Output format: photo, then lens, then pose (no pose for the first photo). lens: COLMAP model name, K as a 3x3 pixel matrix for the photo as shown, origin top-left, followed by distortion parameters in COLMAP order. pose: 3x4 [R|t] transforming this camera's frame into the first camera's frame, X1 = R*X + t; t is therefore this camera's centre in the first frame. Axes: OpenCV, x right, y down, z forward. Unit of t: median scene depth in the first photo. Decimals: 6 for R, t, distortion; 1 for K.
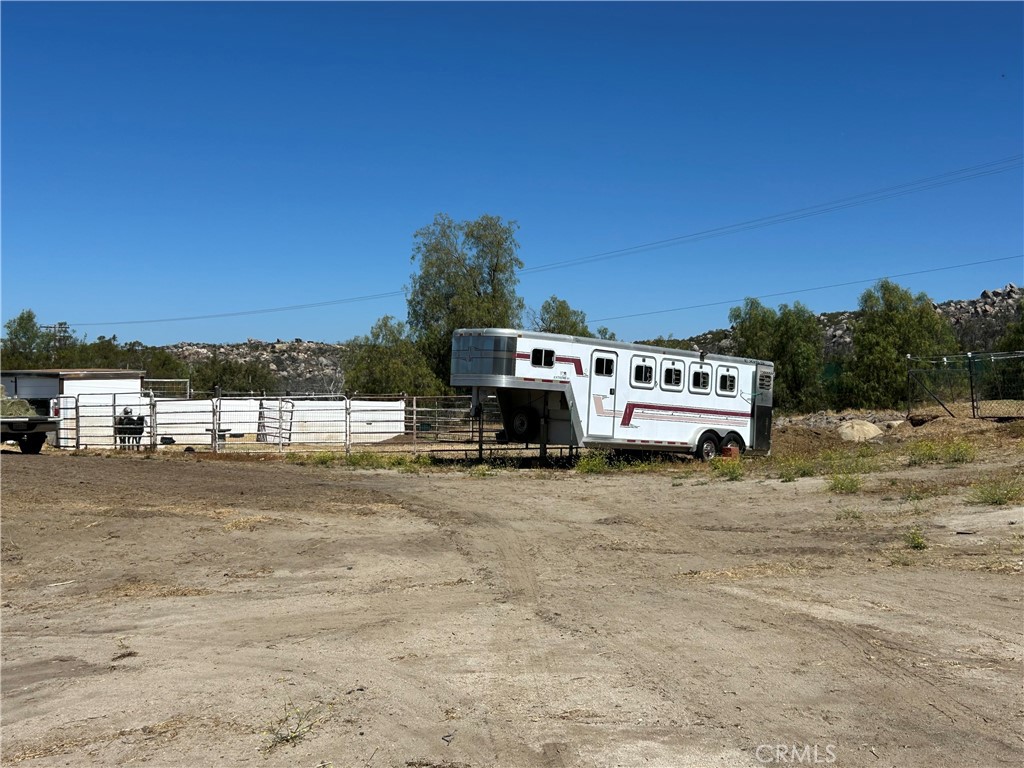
lens RADIAL K [[1317.5, 0, 514.6], [0, 1317.5, 383.3], [0, 0, 1]] dist [0.035644, 0.000000]
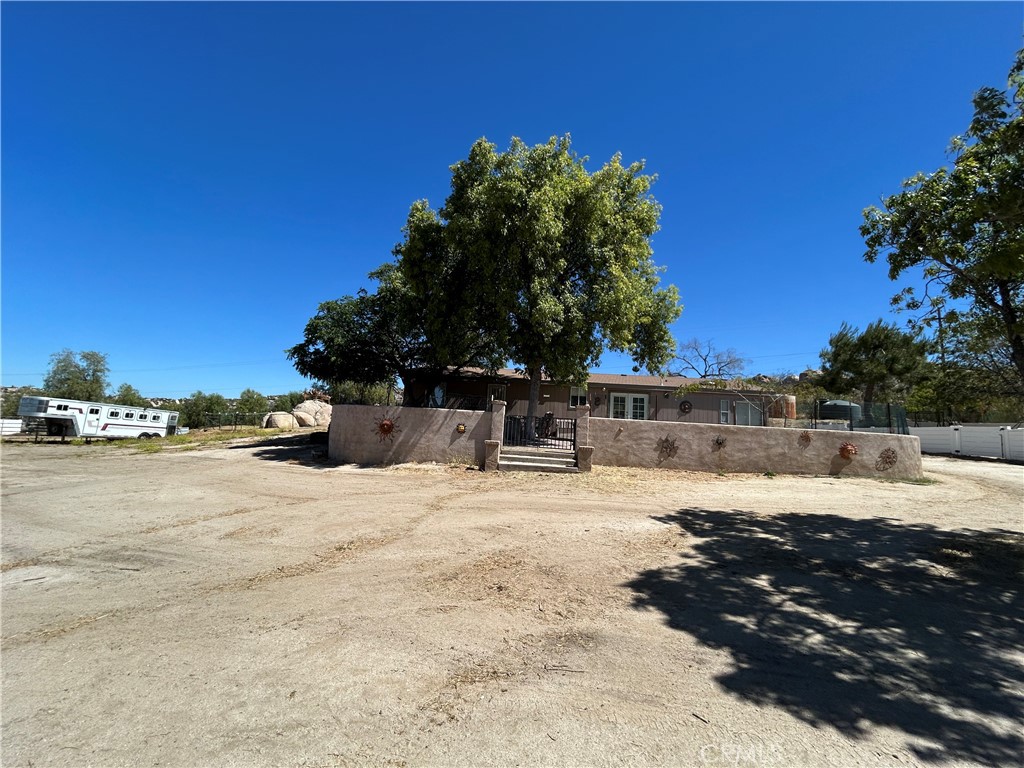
lens RADIAL K [[418.1, 0, 513.4], [0, 418.1, 387.8], [0, 0, 1]] dist [-0.000002, 0.000090]
pose [[0.757565, 0.083380, 0.647413, 0.167360], [-0.033130, 0.995441, -0.089435, -0.012113], [-0.651918, 0.046304, 0.756874, -0.376506]]
